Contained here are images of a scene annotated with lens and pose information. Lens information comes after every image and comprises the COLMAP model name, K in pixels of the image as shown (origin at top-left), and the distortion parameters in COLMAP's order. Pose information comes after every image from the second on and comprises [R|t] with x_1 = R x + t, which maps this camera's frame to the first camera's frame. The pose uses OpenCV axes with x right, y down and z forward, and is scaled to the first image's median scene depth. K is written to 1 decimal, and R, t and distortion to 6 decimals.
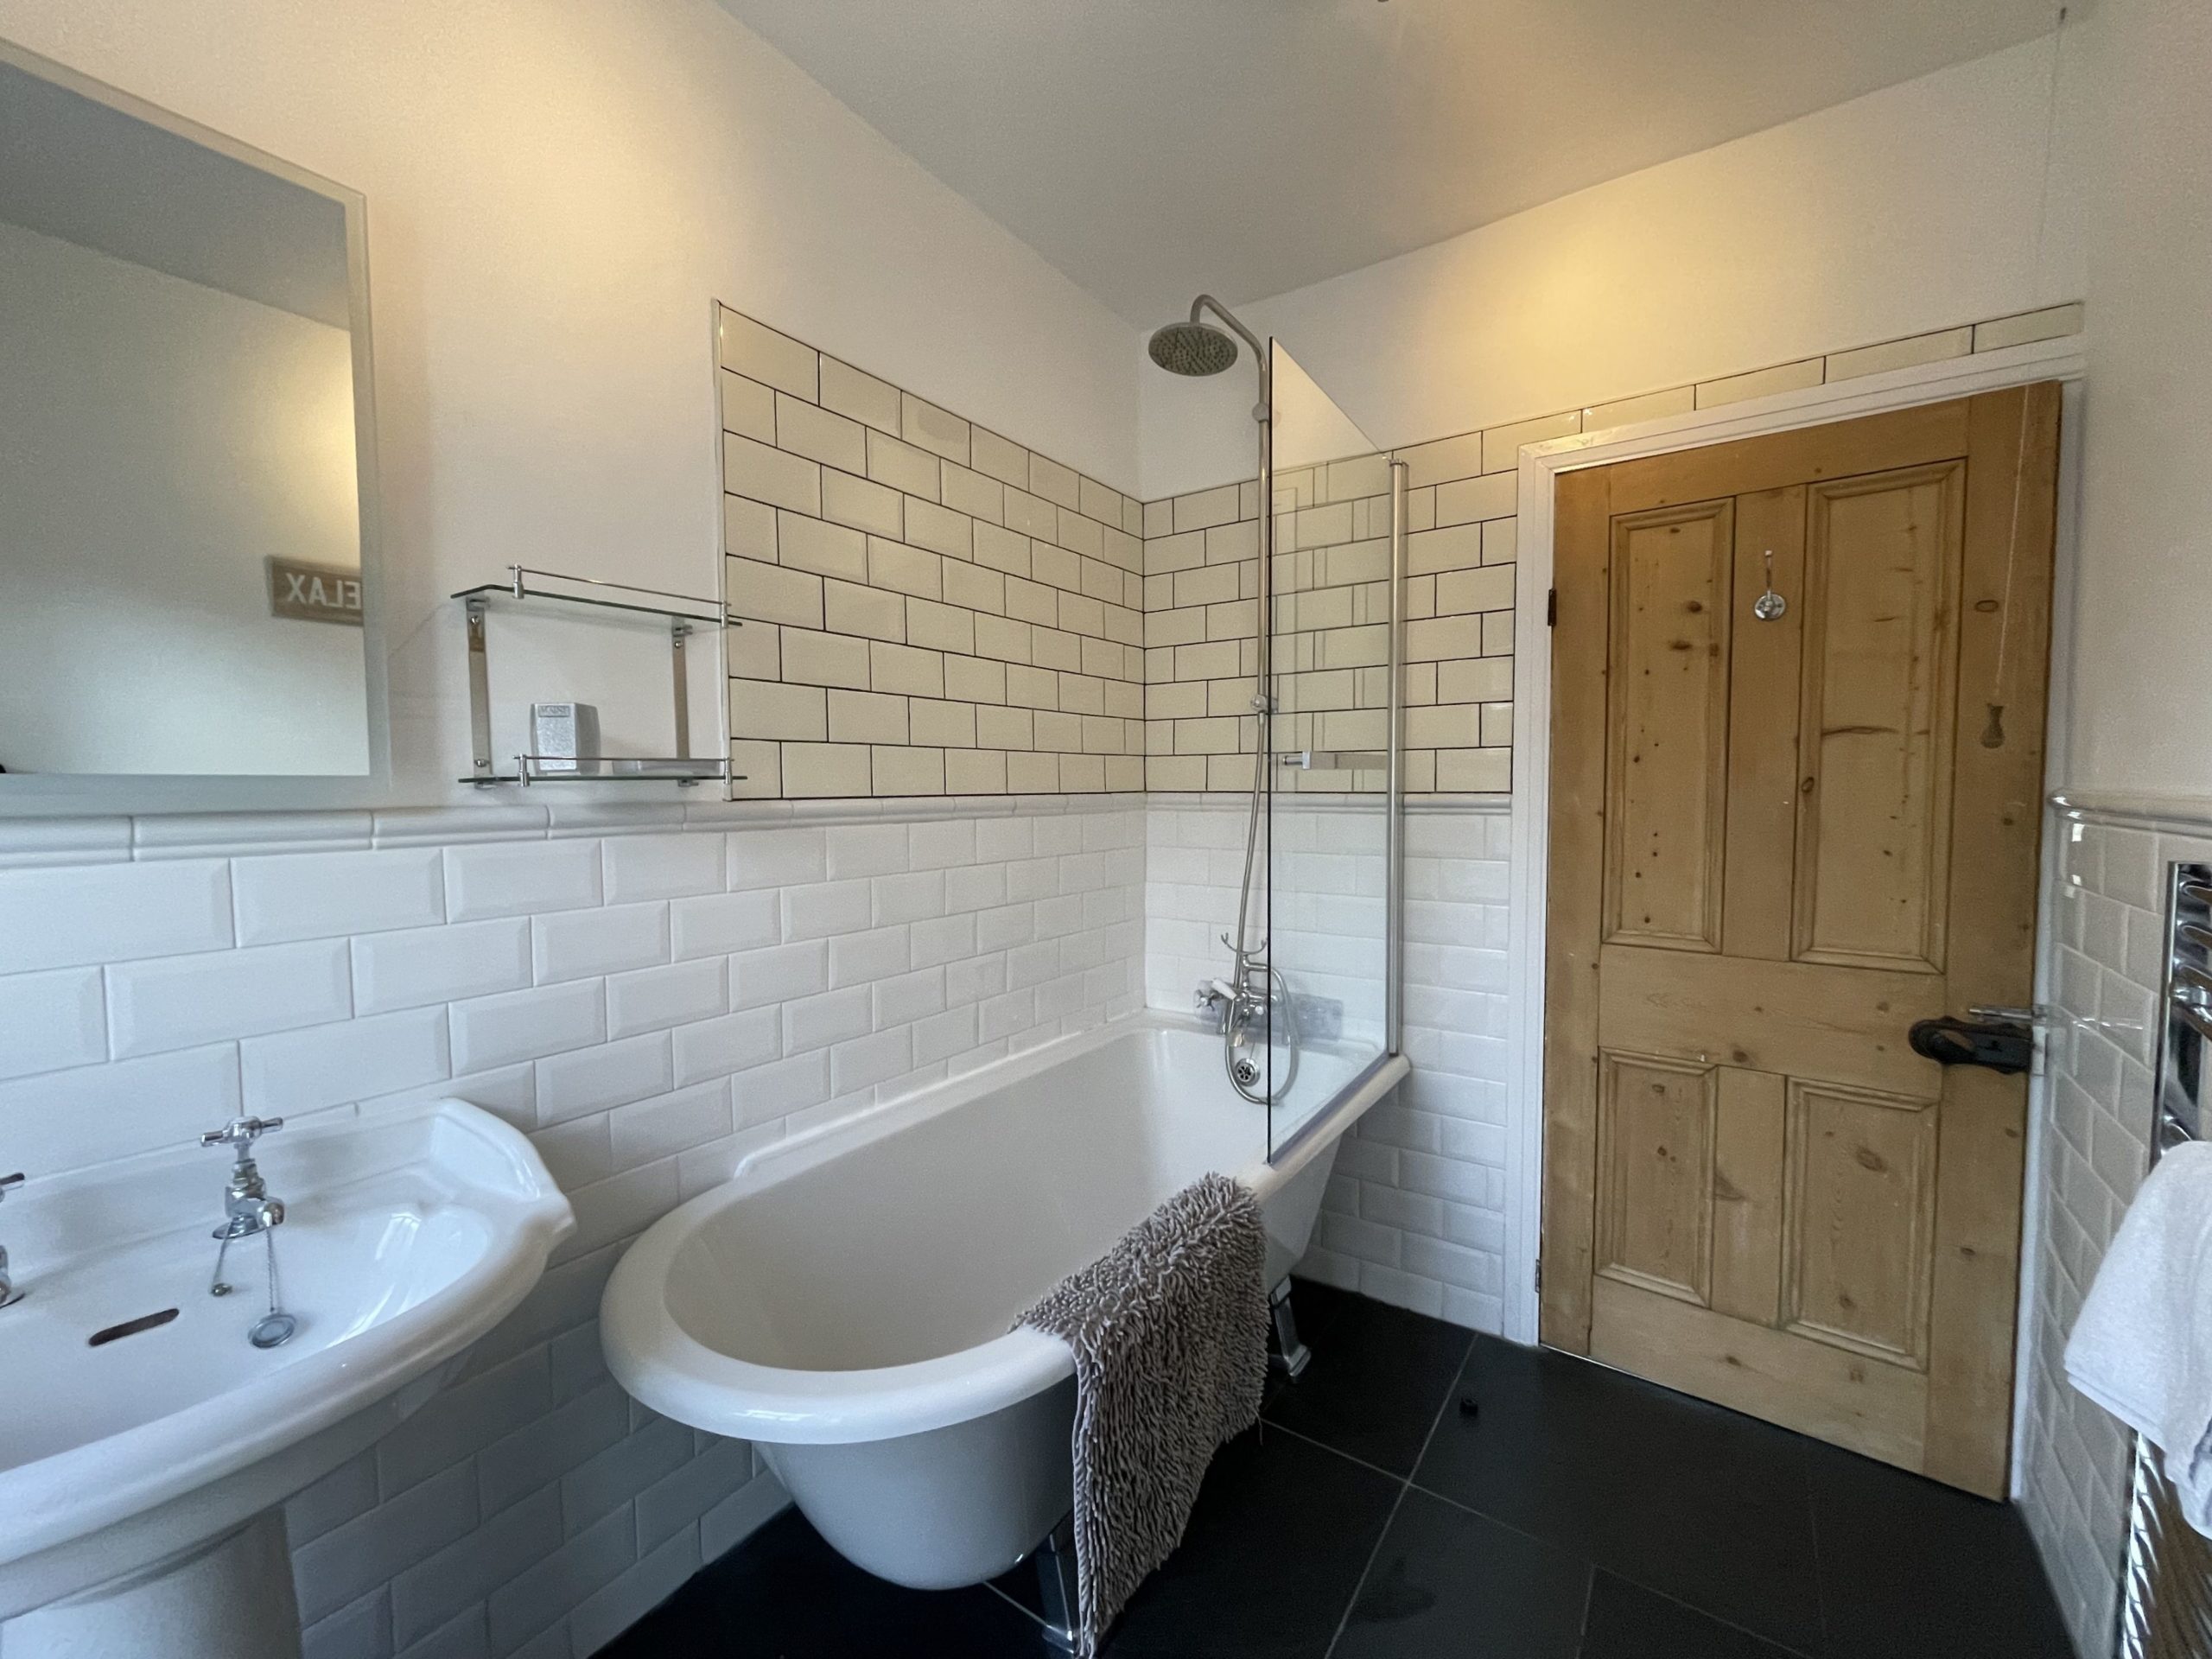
lens RADIAL K [[895.1, 0, 1104.2], [0, 895.1, 829.5], [0, 0, 1]] dist [-0.005645, -0.000312]
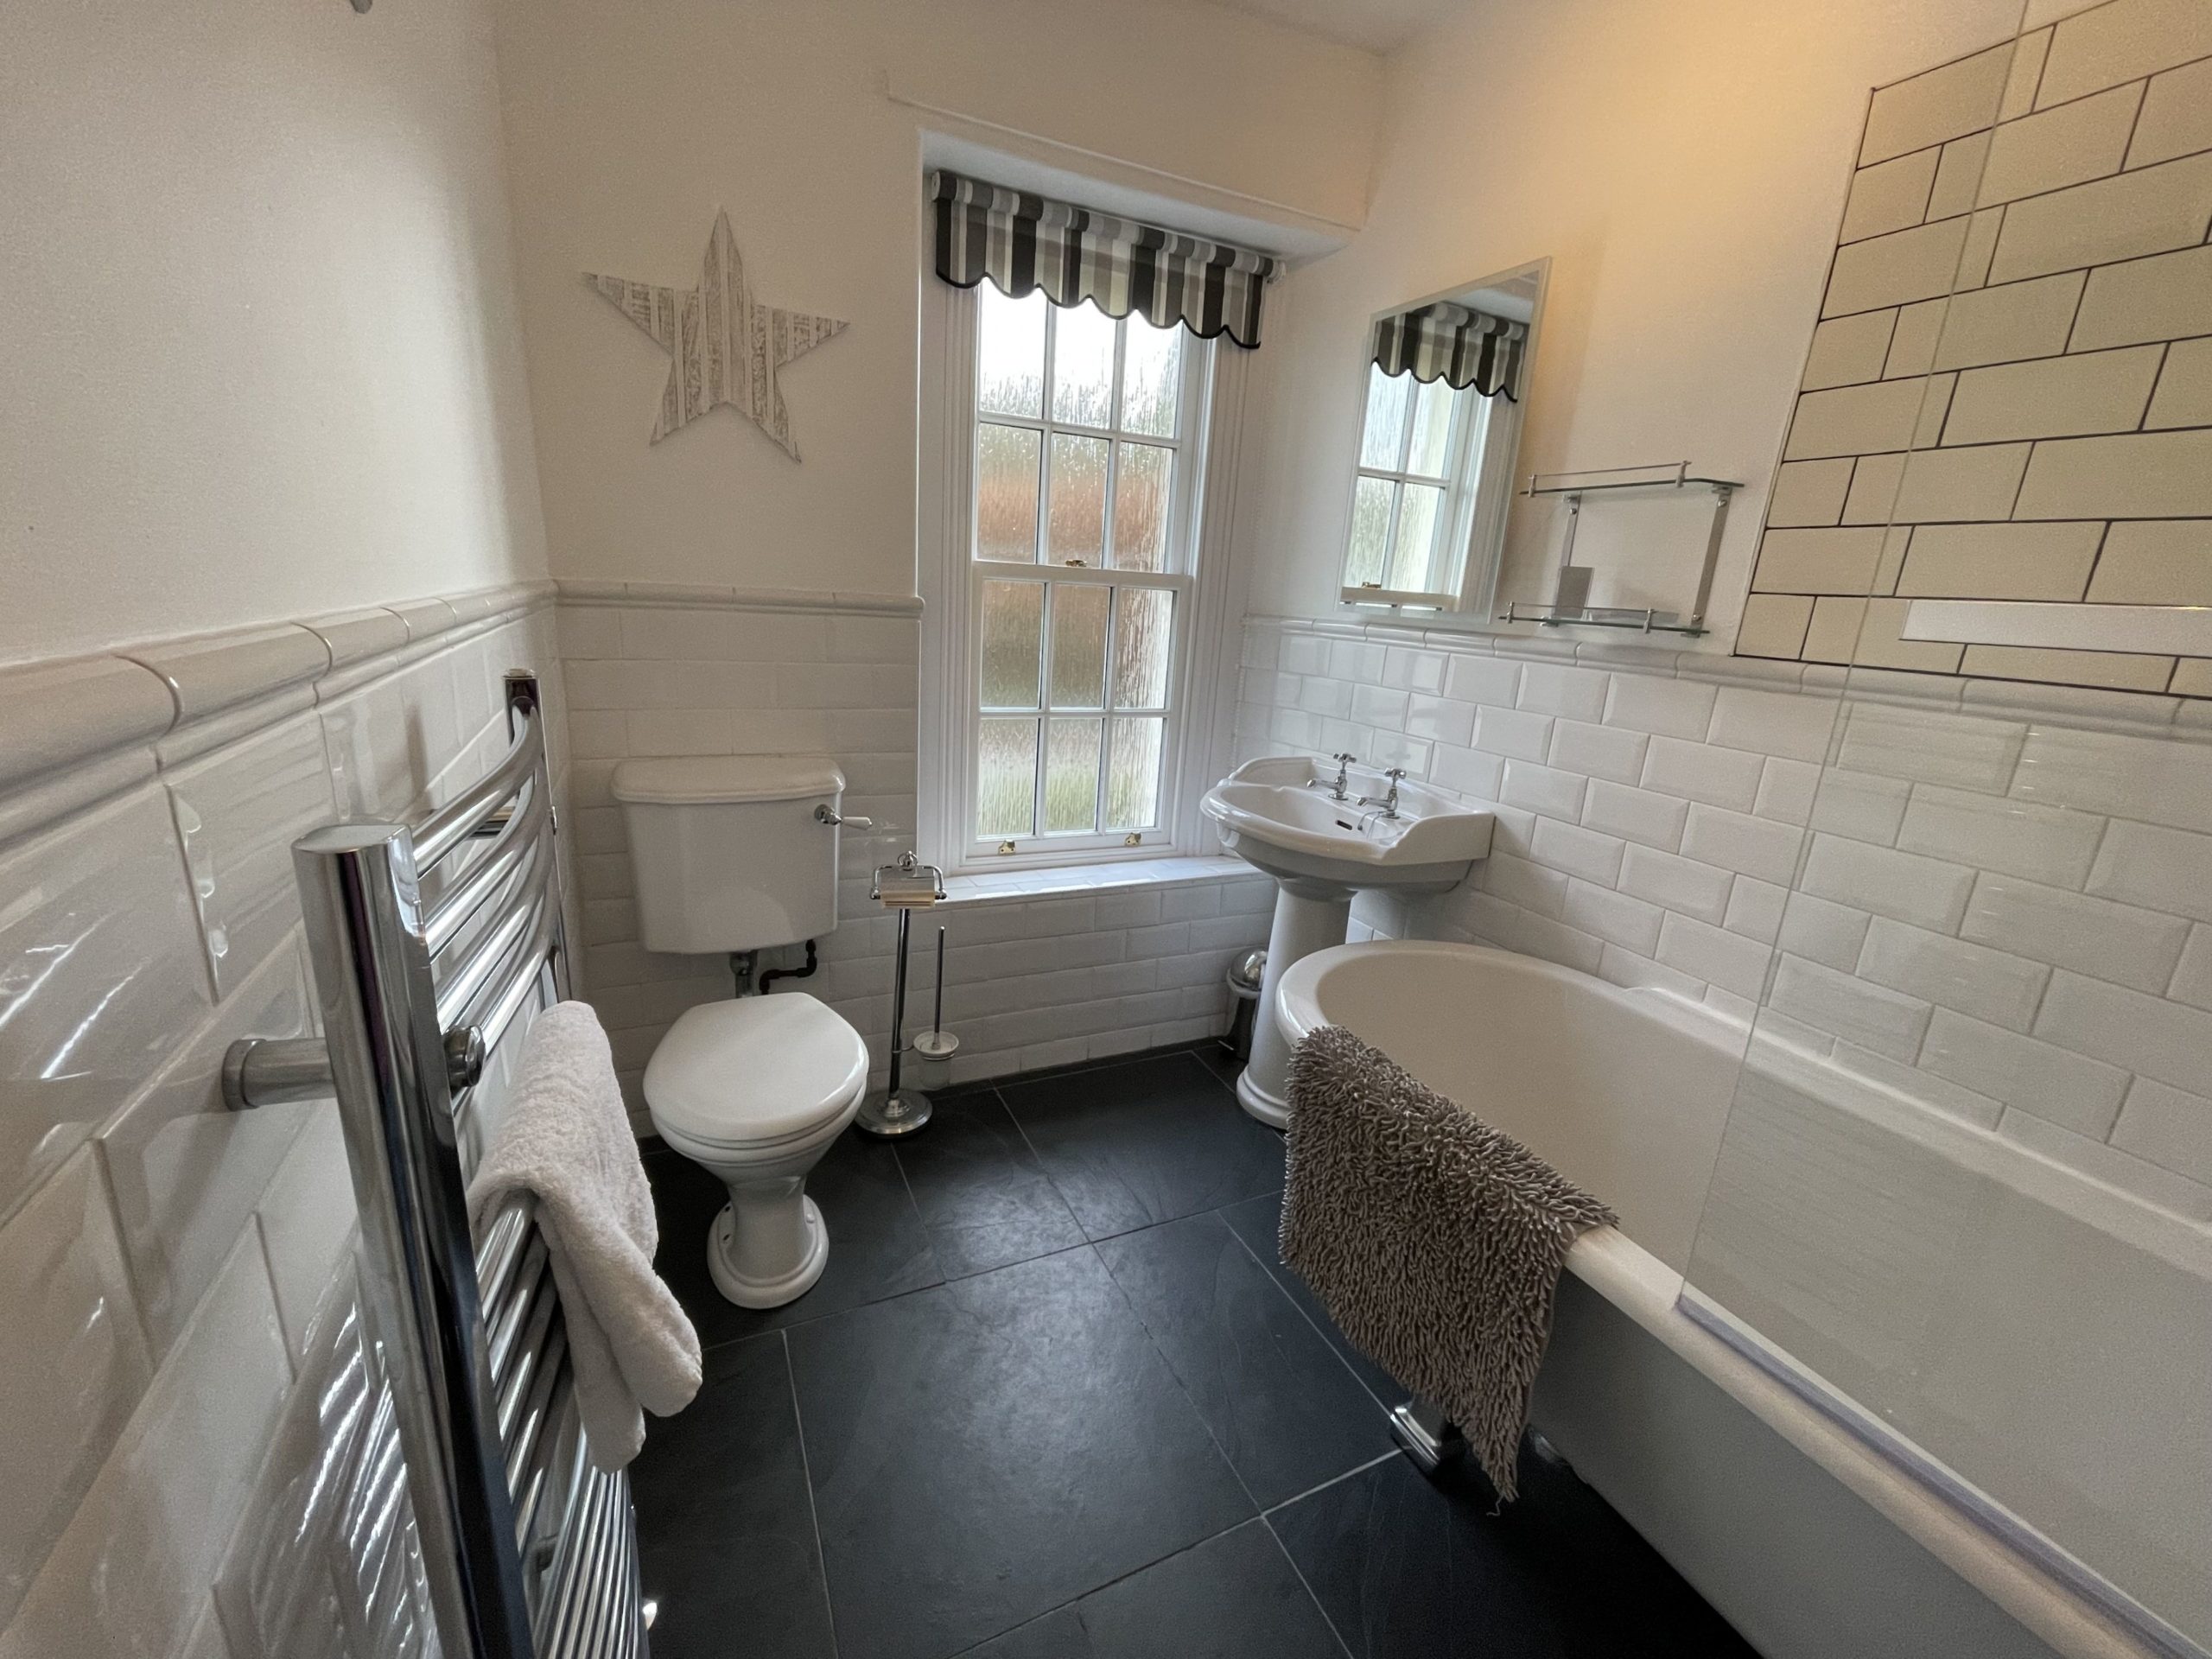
lens RADIAL K [[895.1, 0, 1111.5], [0, 895.1, 830.5], [0, 0, 1]] dist [-0.005645, -0.000312]
pose [[-0.489452, 0.202038, -0.848303, 1.099913], [-0.106215, 0.951735, 0.287956, -0.080181], [0.865537, 0.231043, -0.444369, 1.180813]]
